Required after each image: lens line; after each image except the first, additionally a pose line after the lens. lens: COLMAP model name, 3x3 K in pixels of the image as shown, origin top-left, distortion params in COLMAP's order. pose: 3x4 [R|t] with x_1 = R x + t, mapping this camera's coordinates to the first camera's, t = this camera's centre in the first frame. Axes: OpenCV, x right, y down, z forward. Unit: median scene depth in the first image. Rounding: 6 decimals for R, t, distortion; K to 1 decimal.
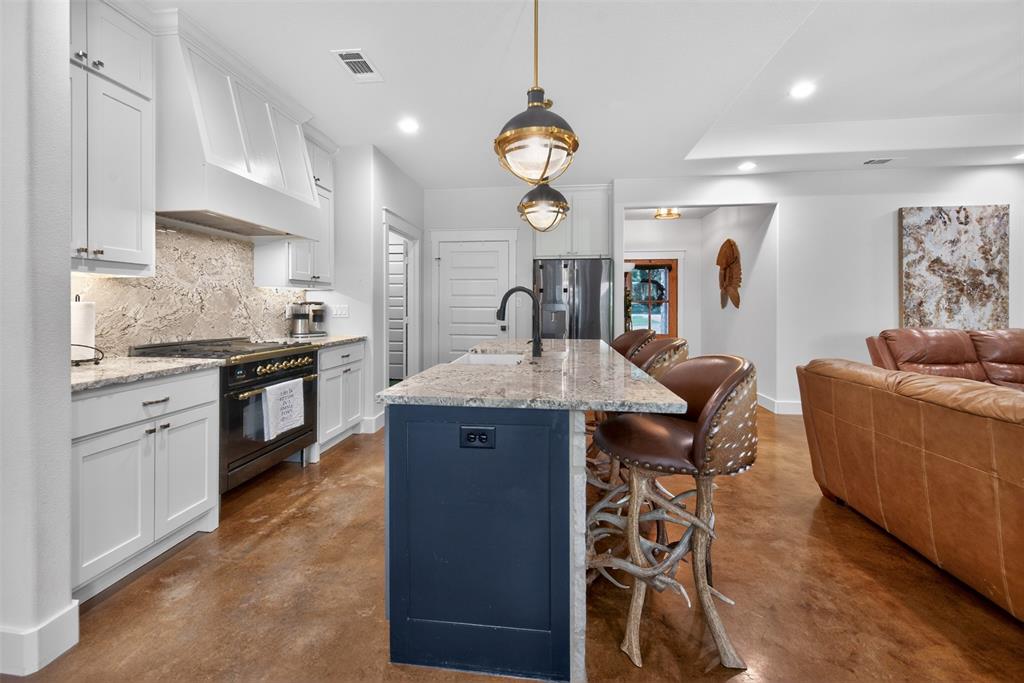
lens RADIAL K [[404.1, 0, 514.8], [0, 404.1, 308.4], [0, 0, 1]] dist [0.000748, -0.000011]
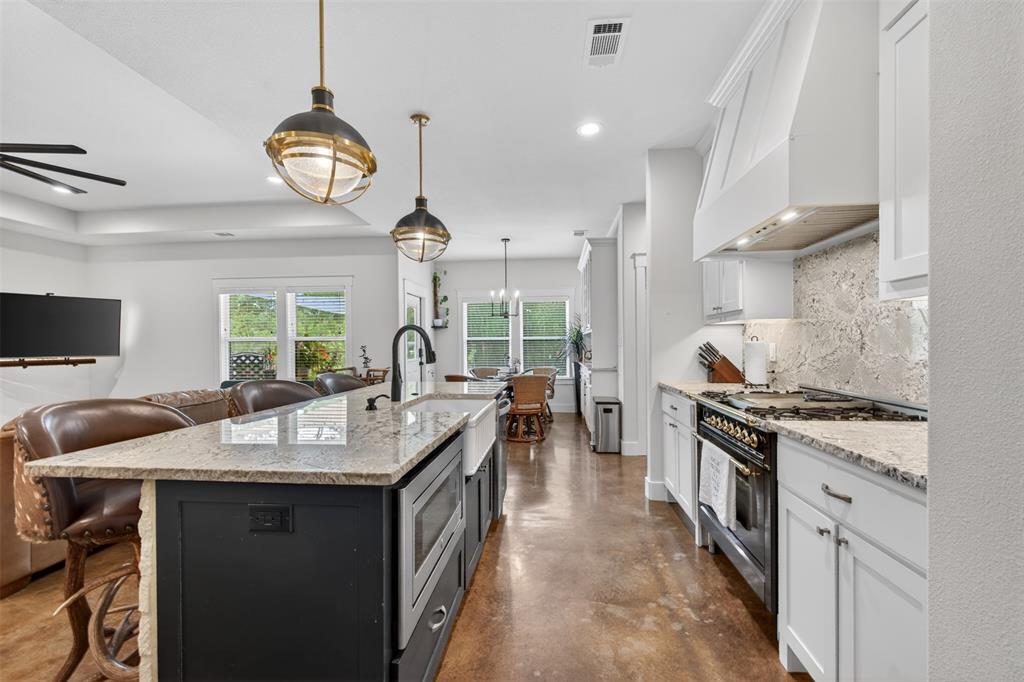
lens RADIAL K [[428.3, 0, 530.0], [0, 428.3, 343.4], [0, 0, 1]] dist [0.001094, 0.000127]
pose [[-0.999525, 0.005378, -0.030353, -0.197464], [0.005283, 0.999981, 0.003218, -0.012881], [0.030370, 0.003056, -0.999534, 1.737467]]
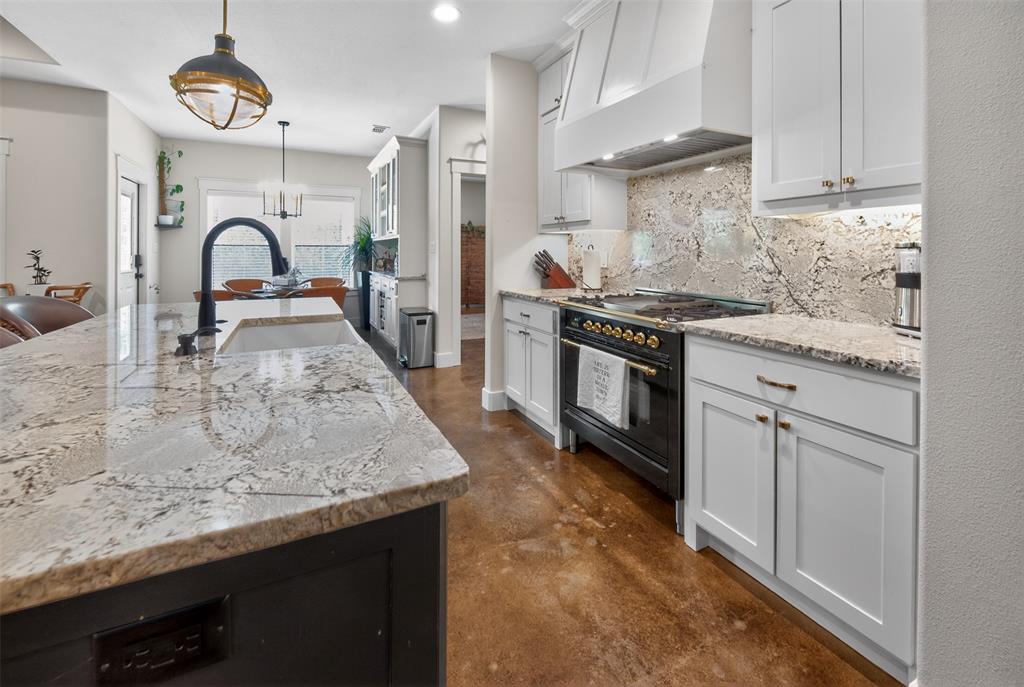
lens RADIAL K [[421.0, 0, 511.3], [0, 421.0, 249.1], [0, 0, 1]] dist [0.005231, -0.000195]
pose [[-0.840646, -0.007345, -0.541535, 0.012500], [-0.006881, 0.999972, -0.002882, -0.008545], [0.541541, 0.001304, -0.840673, 1.545217]]
